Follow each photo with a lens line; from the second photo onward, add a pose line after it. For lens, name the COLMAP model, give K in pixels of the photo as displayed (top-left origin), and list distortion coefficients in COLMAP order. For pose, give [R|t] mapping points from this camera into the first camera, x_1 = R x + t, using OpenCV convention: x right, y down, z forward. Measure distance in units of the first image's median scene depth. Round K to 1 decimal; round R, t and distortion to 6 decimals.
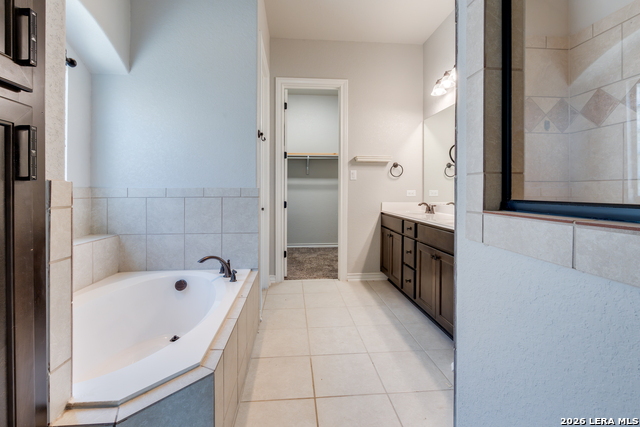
lens RADIAL K [[286.3, 0, 322.7], [0, 286.3, 190.0], [0, 0, 1]] dist [-0.003687, 0.000583]
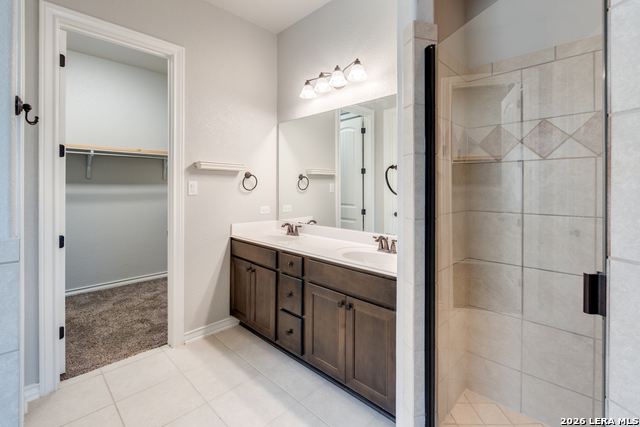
lens RADIAL K [[286.3, 0, 314.2], [0, 286.3, 188.2], [0, 0, 1]] dist [-0.003687, 0.000583]
pose [[0.771758, 0.003291, 0.635907, -0.107737], [-0.004691, 0.999989, 0.000519, -0.053544], [-0.635899, -0.003383, 0.771765, 0.278960]]
